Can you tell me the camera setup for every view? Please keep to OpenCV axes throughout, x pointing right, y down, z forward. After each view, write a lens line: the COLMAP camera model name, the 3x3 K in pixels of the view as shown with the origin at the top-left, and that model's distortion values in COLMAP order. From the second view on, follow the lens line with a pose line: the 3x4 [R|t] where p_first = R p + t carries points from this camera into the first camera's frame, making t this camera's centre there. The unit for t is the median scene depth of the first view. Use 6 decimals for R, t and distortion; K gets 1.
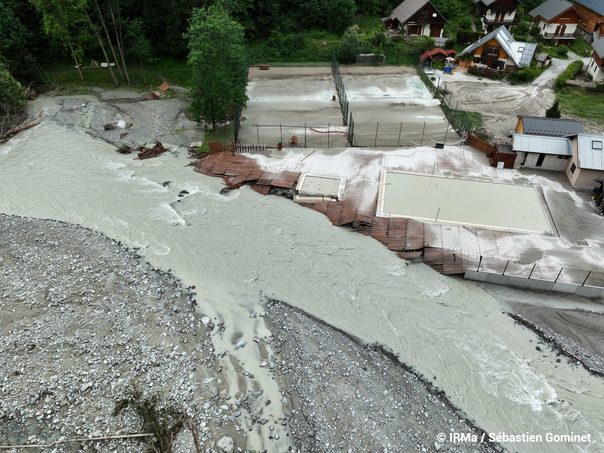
lens RADIAL K [[440.4, 0, 300.9], [0, 440.4, 227.5], [0, 0, 1]] dist [-0.001799, 0.017260]
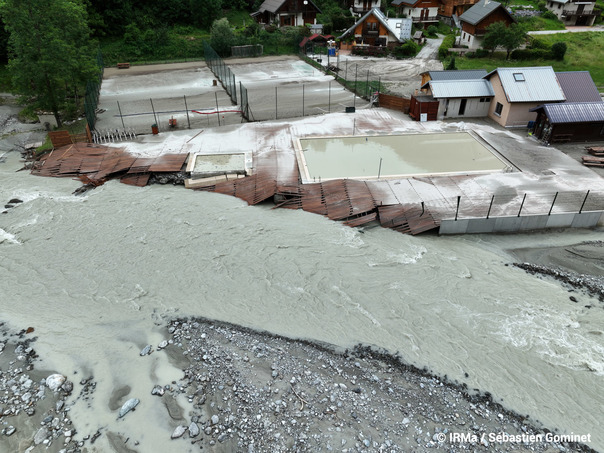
lens RADIAL K [[423.8, 0, 301.1], [0, 423.8, 227.1], [0, 0, 1]] dist [-0.002561, 0.019401]
pose [[0.954435, -0.167217, 0.247169, -0.017894], [0.190280, 0.979057, -0.072398, 0.086515], [-0.229886, 0.116131, 0.966264, 0.287791]]
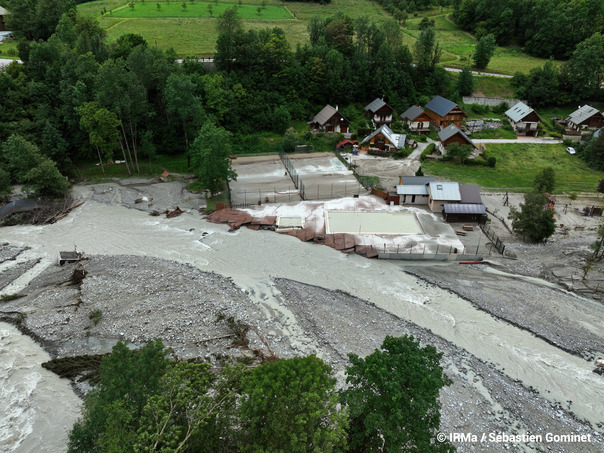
lens RADIAL K [[423.8, 0, 301.6], [0, 423.8, 228.2], [0, 0, 1]] dist [-0.002561, 0.019401]
pose [[0.982542, -0.081286, 0.167341, -0.178806], [0.110631, 0.978461, -0.174283, 0.206998], [-0.149570, 0.189753, 0.970372, -0.538345]]
